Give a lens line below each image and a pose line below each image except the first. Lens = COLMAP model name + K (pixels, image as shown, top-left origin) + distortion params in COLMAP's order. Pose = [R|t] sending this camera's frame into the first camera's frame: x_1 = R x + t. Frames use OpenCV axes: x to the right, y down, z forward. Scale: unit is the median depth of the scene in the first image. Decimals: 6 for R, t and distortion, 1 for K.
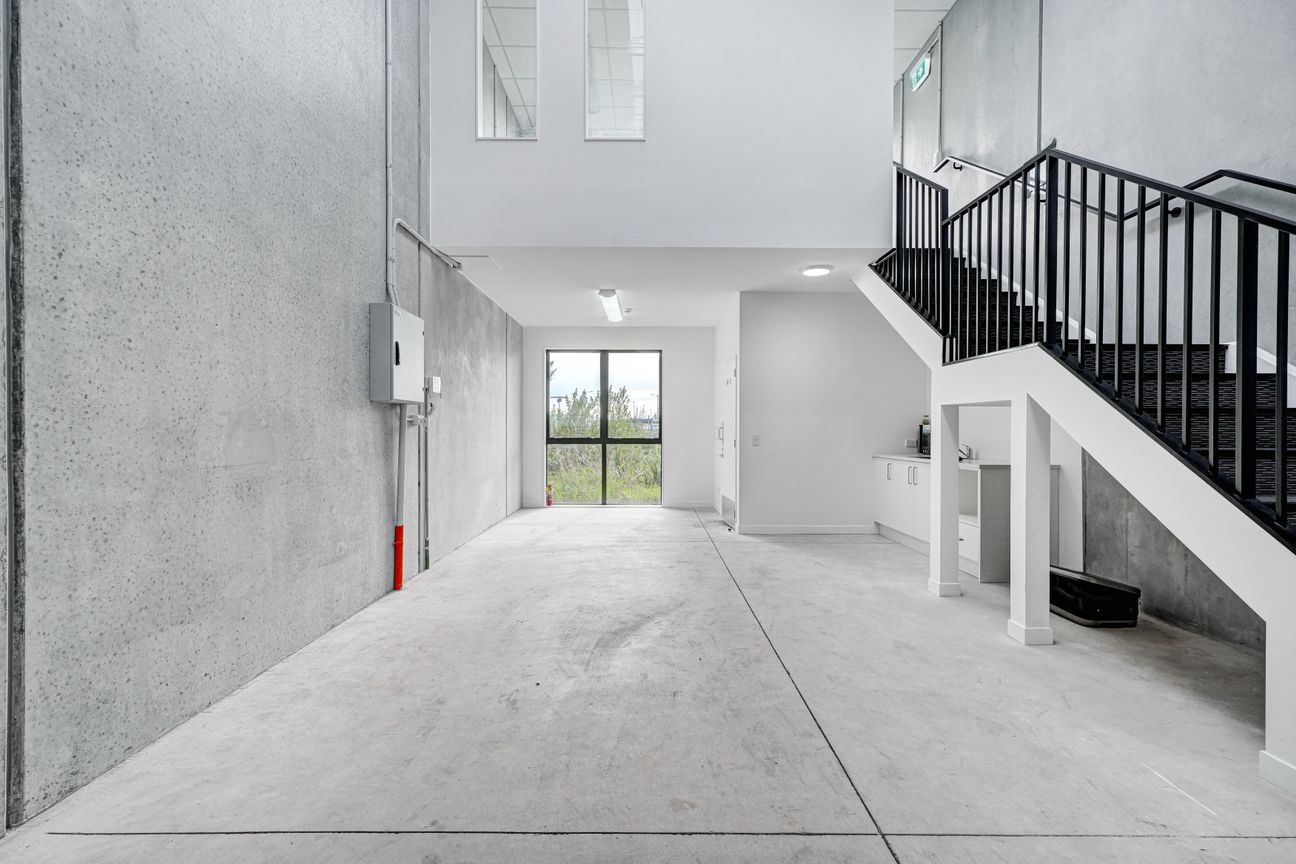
lens RADIAL K [[578.2, 0, 647.1], [0, 578.2, 436.9], [0, 0, 1]] dist [-0.000164, 0.001348]
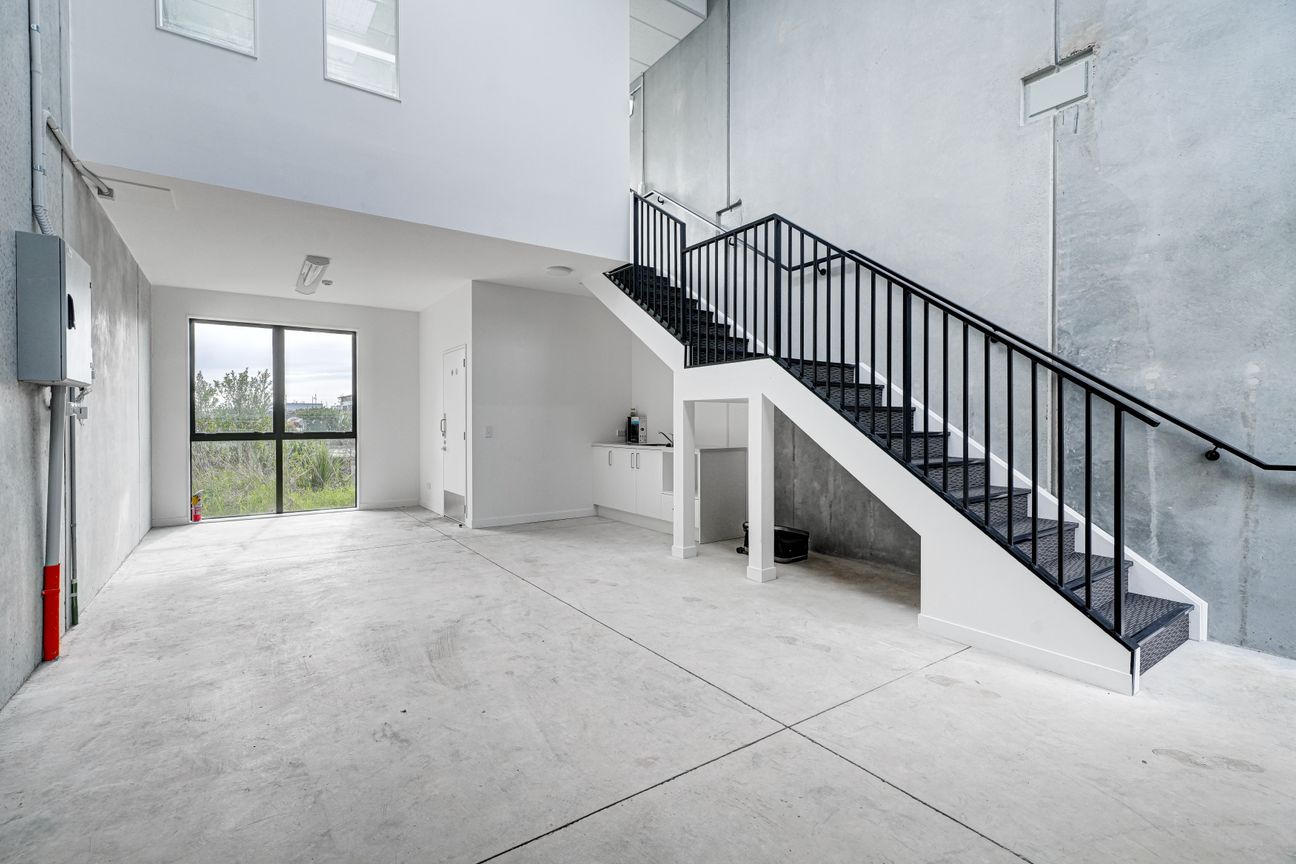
lens RADIAL K [[583.2, 0, 652.3], [0, 583.2, 429.6], [0, 0, 1]] dist [-0.000962, 0.001468]
pose [[0.818053, -0.011568, 0.575026, -0.263771], [0.010969, 0.999930, 0.004510, -0.000331], [-0.575038, 0.002618, 0.818122, 0.038814]]
